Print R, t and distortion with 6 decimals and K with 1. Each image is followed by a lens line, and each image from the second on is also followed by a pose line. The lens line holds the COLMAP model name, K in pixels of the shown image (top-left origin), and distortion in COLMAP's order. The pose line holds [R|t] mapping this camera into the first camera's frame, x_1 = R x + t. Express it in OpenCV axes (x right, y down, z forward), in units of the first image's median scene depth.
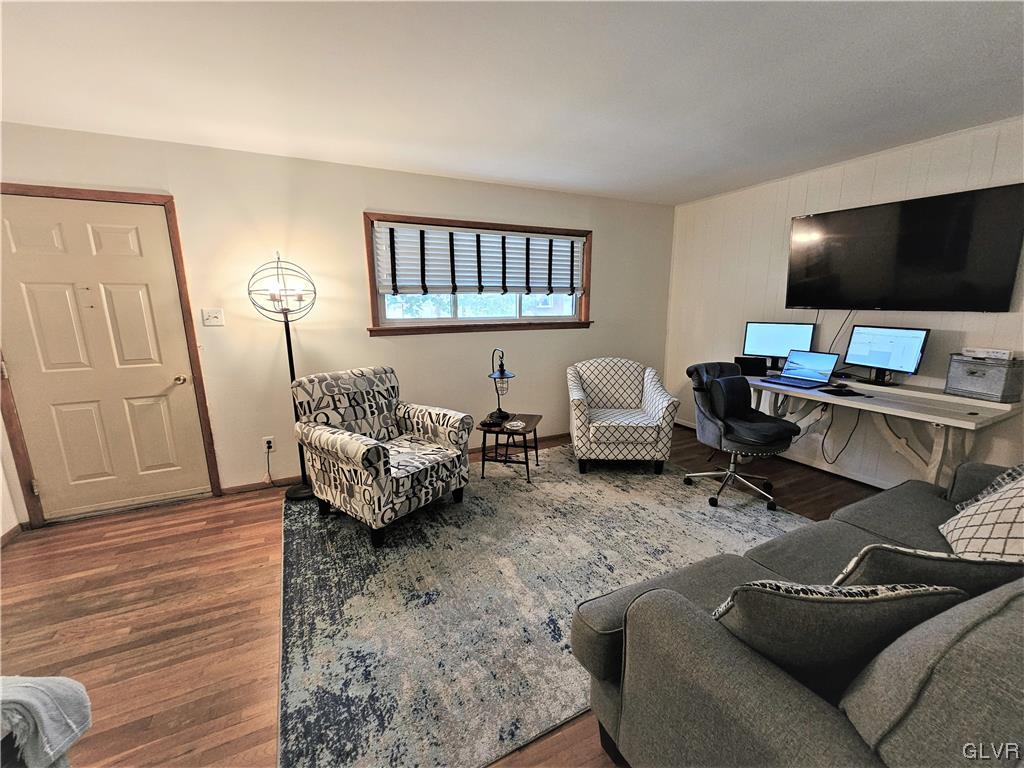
lens RADIAL K [[418.8, 0, 512.0], [0, 418.8, 384.0], [0, 0, 1]] dist [-0.000470, 0.000297]
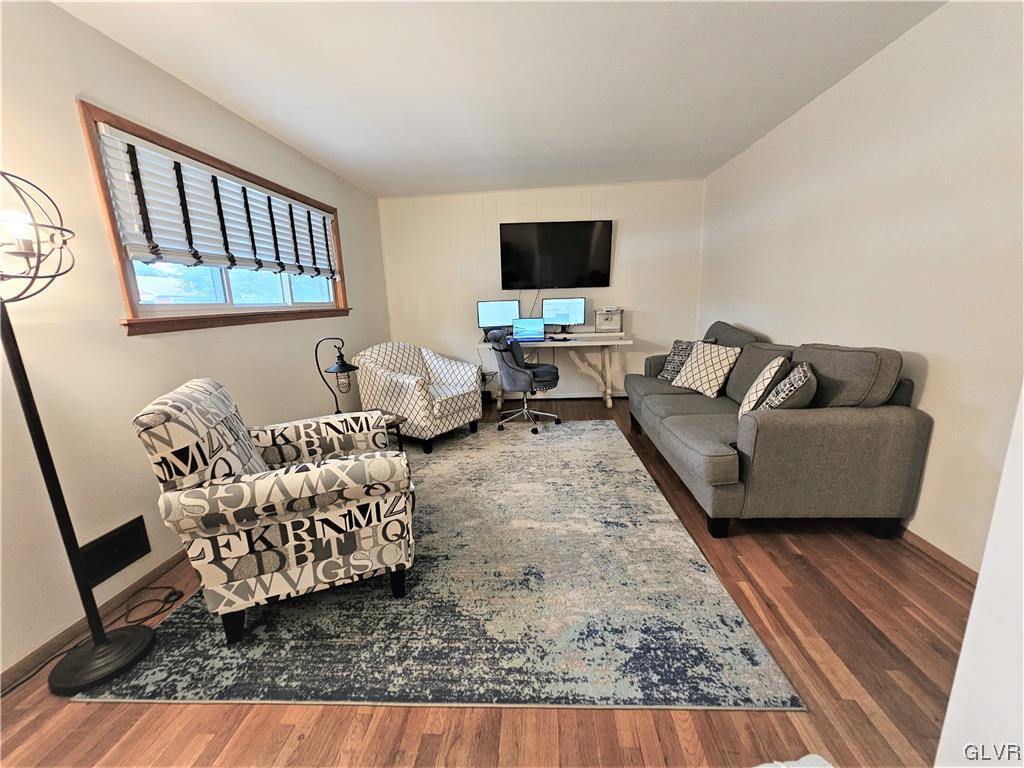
lens RADIAL K [[418.8, 0, 512.0], [0, 418.8, 384.0], [0, 0, 1]] dist [-0.000470, 0.000297]
pose [[0.506891, -0.183680, 0.842213, -0.594196], [0.197479, 0.975794, 0.093959, -0.003105], [-0.839085, 0.118692, 0.530894, 0.309588]]
